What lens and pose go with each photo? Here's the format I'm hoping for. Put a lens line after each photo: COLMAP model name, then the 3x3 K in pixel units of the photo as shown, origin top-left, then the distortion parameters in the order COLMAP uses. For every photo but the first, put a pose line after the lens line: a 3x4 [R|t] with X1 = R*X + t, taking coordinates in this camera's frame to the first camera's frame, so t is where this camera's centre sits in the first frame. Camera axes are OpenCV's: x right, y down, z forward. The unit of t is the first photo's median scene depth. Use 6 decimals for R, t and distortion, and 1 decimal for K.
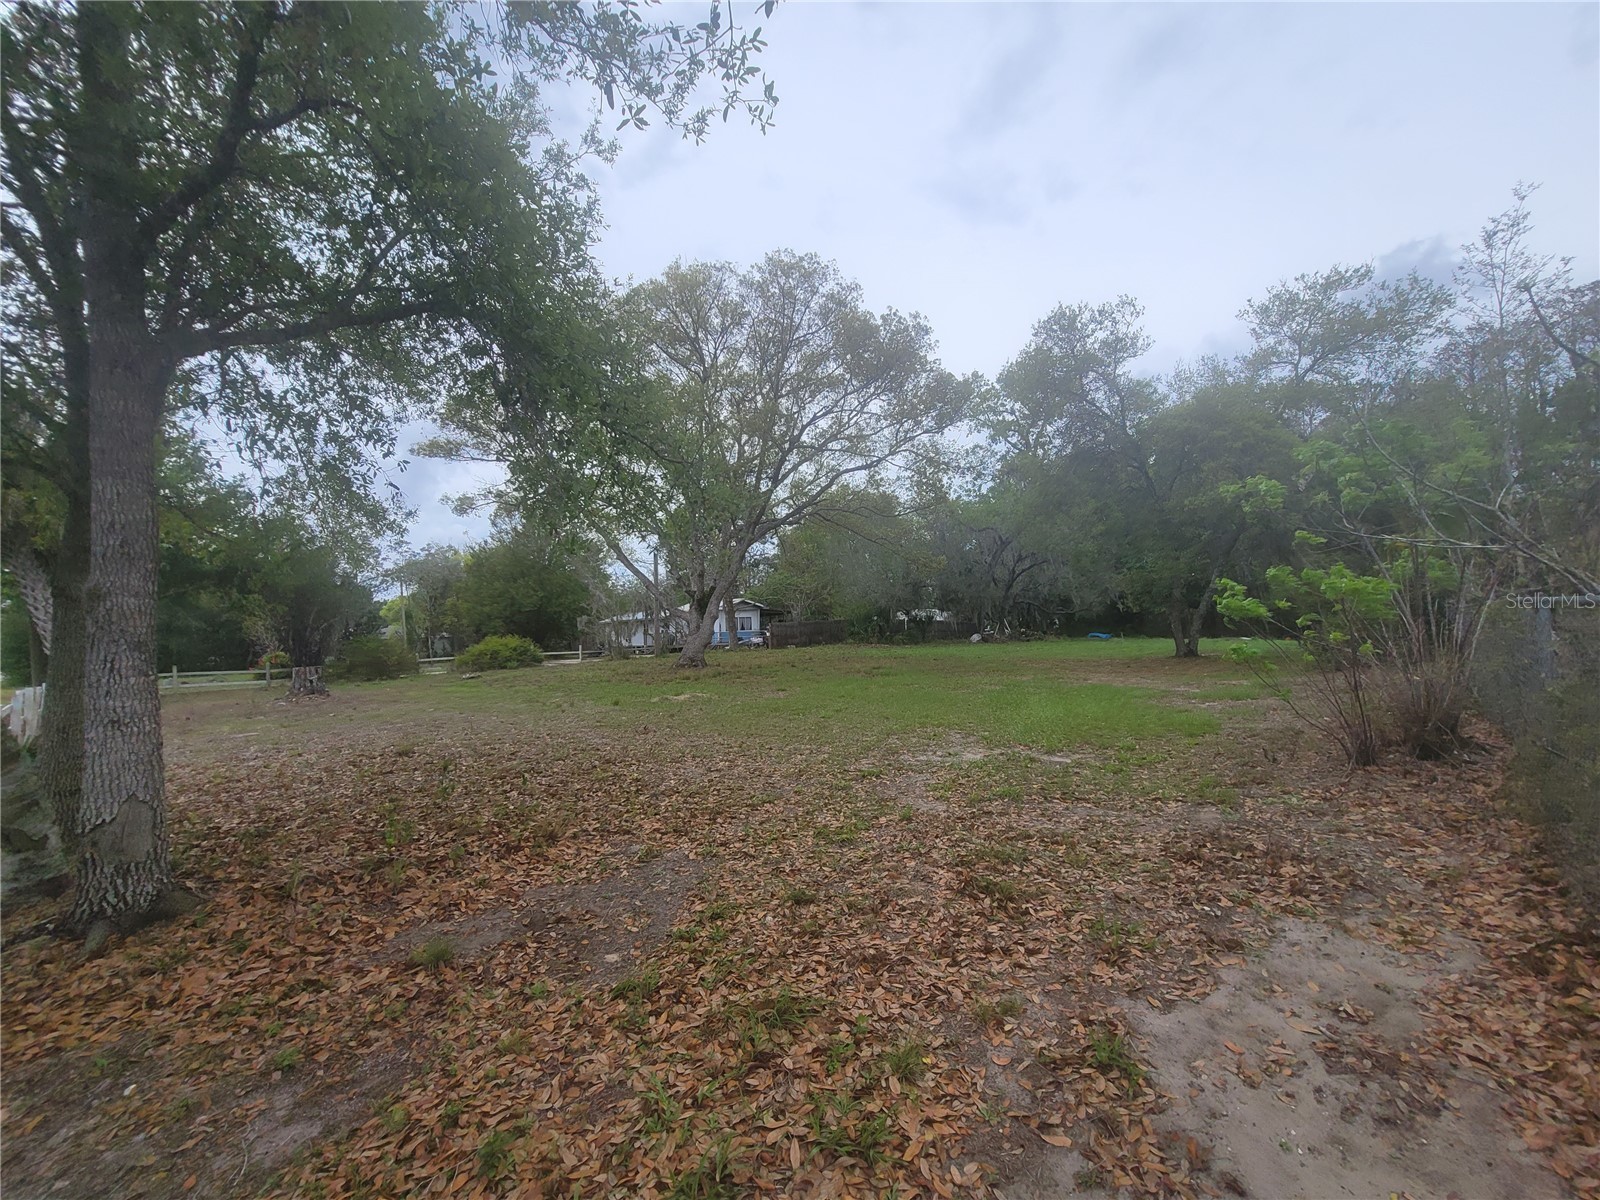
lens RADIAL K [[653.3, 0, 804.1], [0, 653.3, 619.1], [0, 0, 1]] dist [-0.007648, 0.002144]
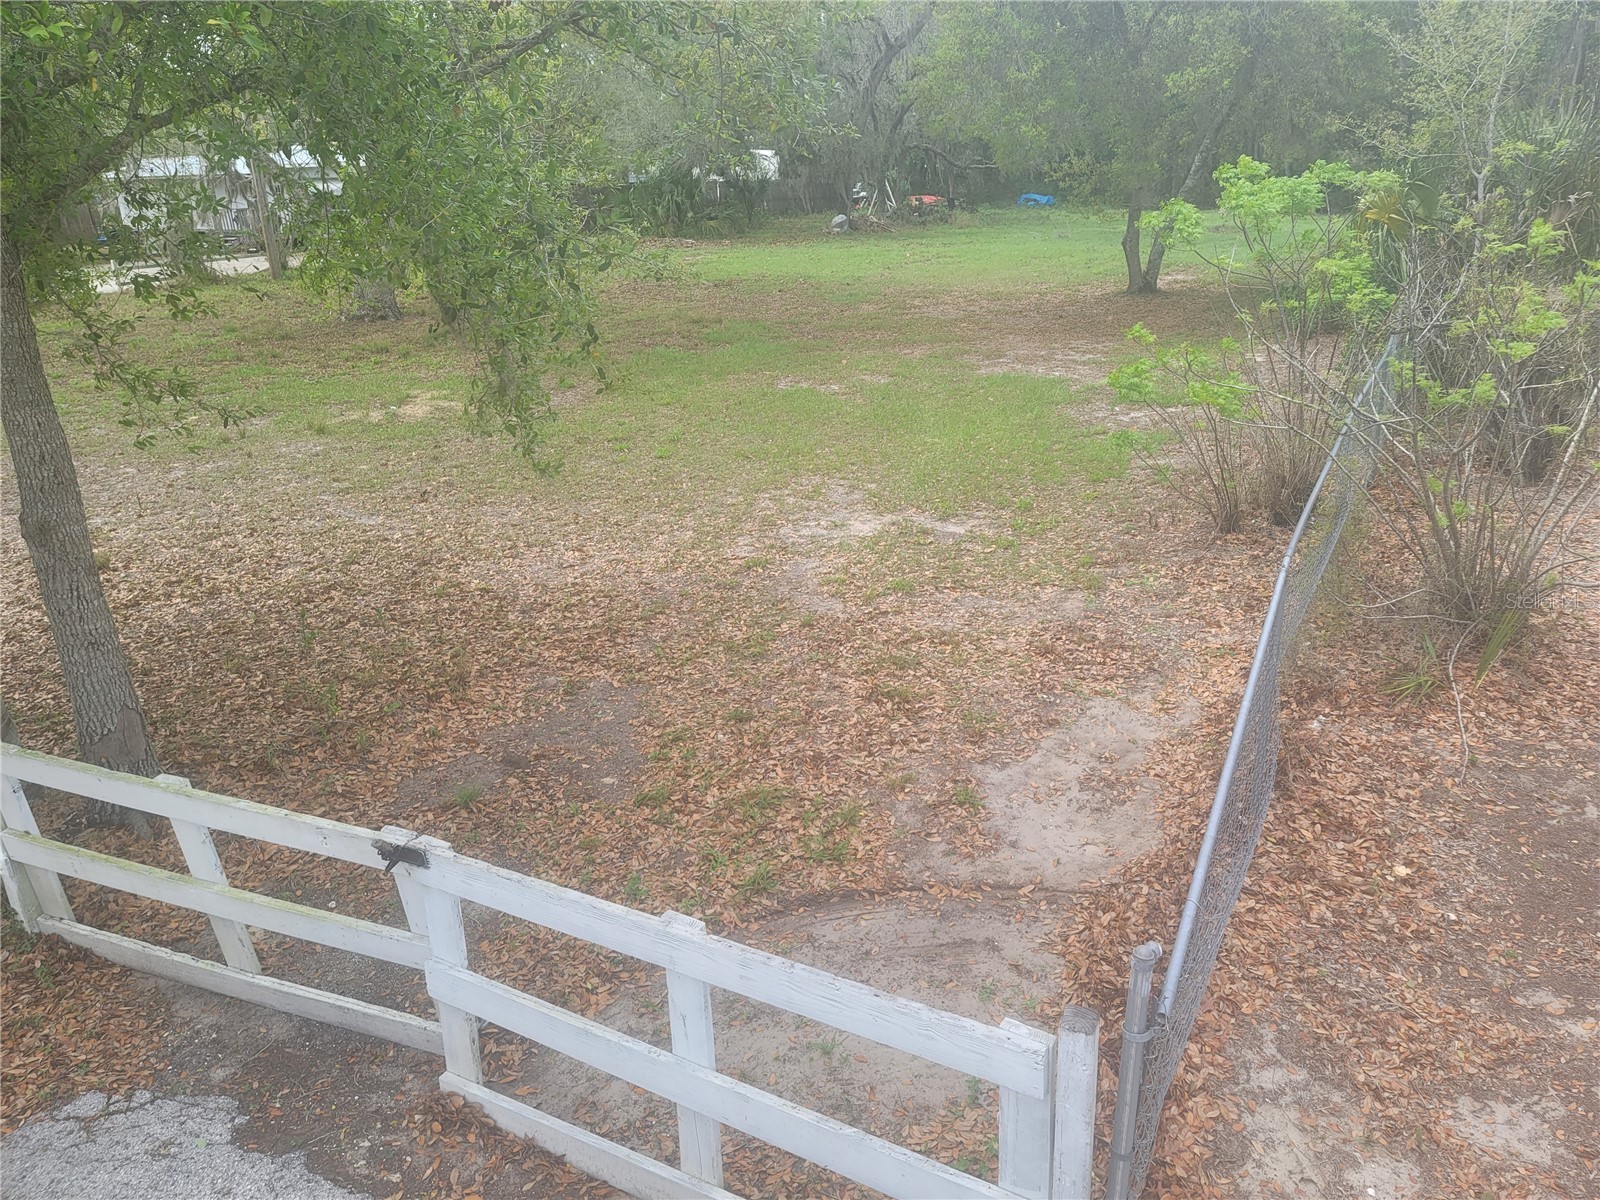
lens RADIAL K [[1161.8, 0, 819.1], [0, 1161.8, 572.5], [0, 0, 1]] dist [0.081653, -0.066233]
pose [[0.969657, -0.079488, 0.231186, -0.247088], [-0.006025, 0.937607, 0.347645, -0.414350], [-0.244395, -0.338490, 0.908678, -0.652810]]
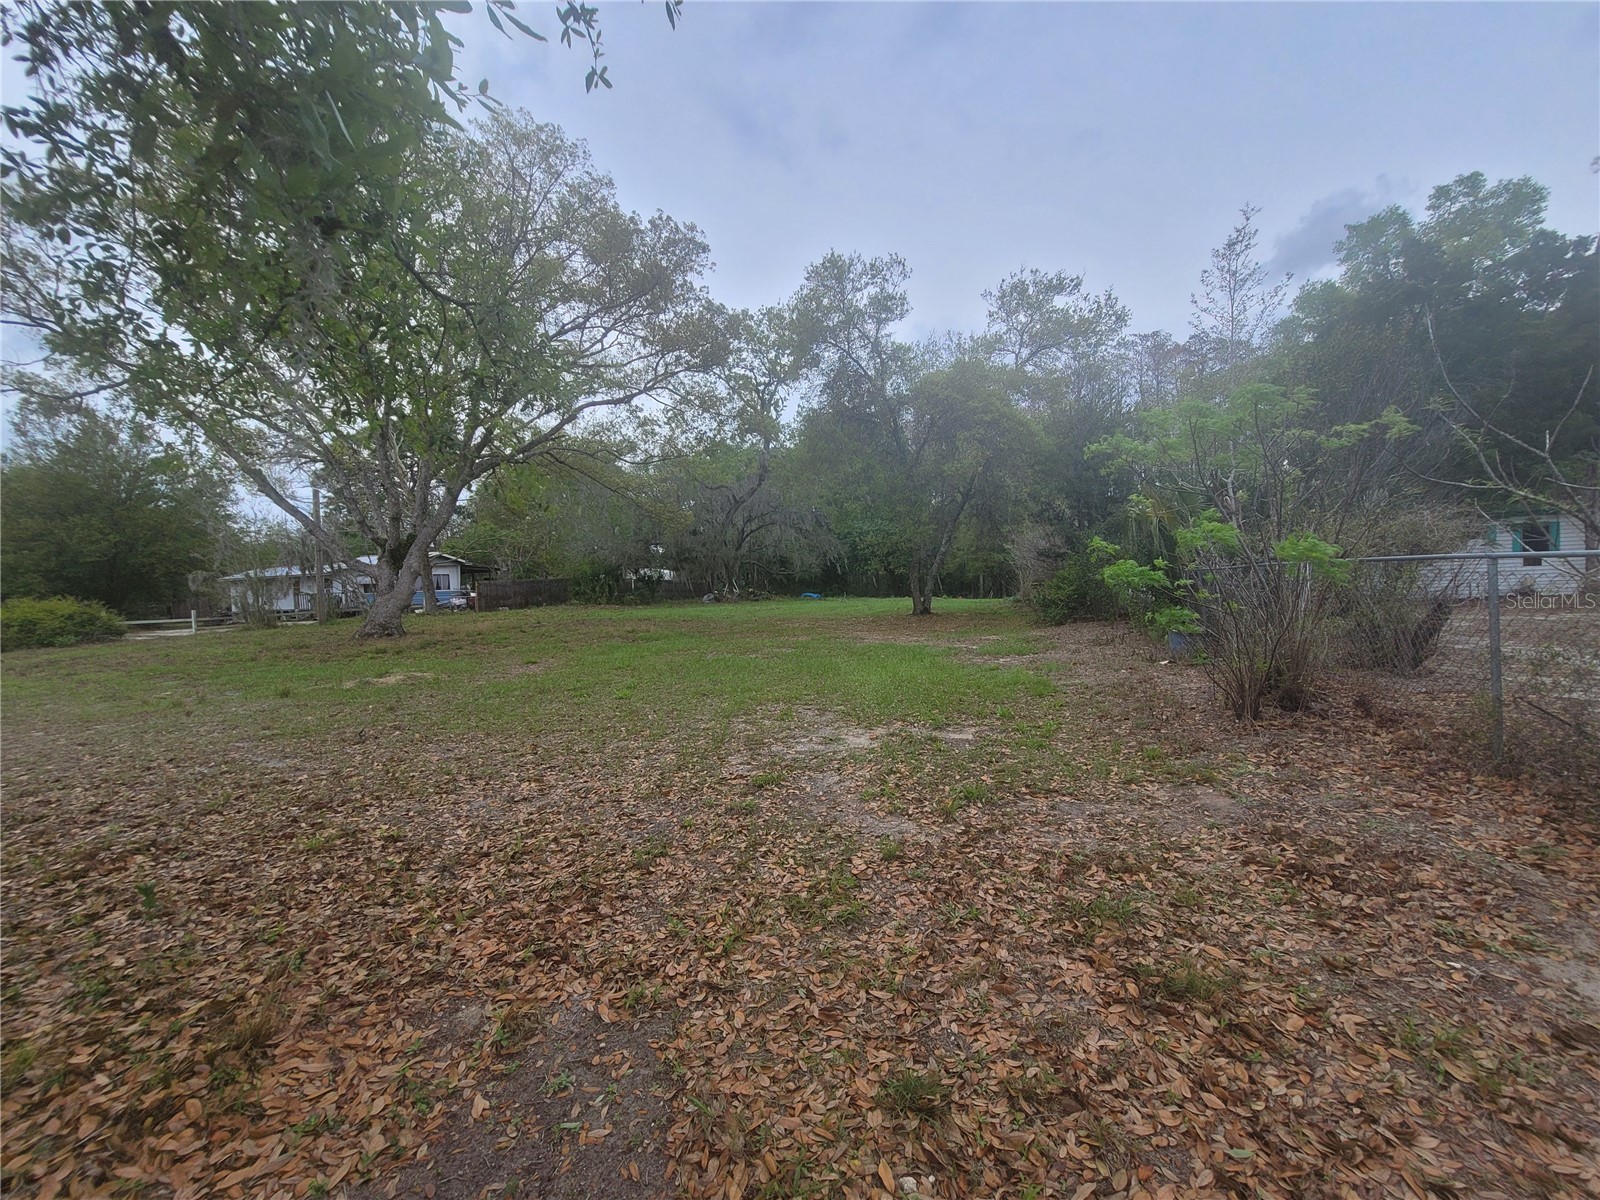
lens RADIAL K [[653.3, 0, 801.7], [0, 653.3, 610.8], [0, 0, 1]] dist [-0.007648, 0.002144]
pose [[0.908200, -0.013081, 0.418333, -0.219629], [-0.007135, 0.998882, 0.046725, 0.014314], [-0.418476, -0.045420, 0.907091, 0.430643]]
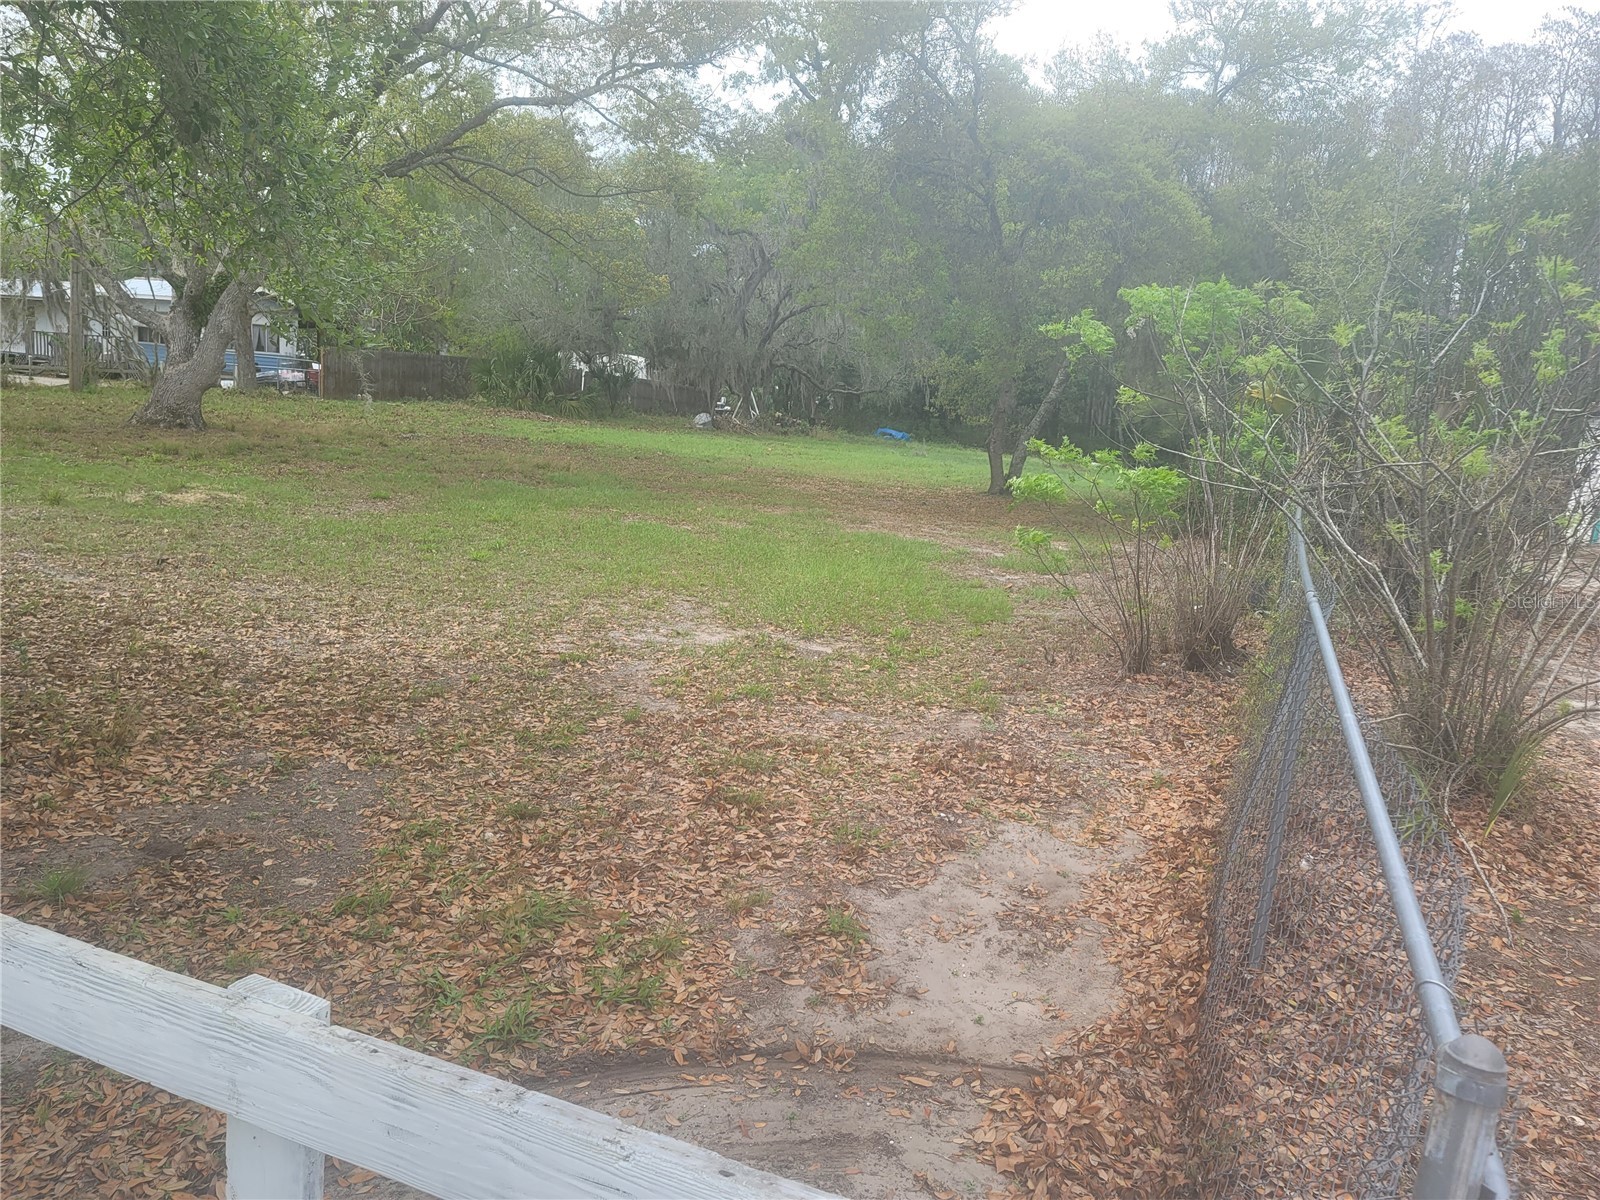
lens RADIAL K [[1161.8, 0, 814.8], [0, 1161.8, 596.5], [0, 0, 1]] dist [0.081653, -0.066233]
pose [[0.930273, 0.054928, 0.362733, -0.160353], [-0.125750, 0.976573, 0.174622, -0.117850], [-0.344643, -0.208060, 0.915386, -0.342095]]
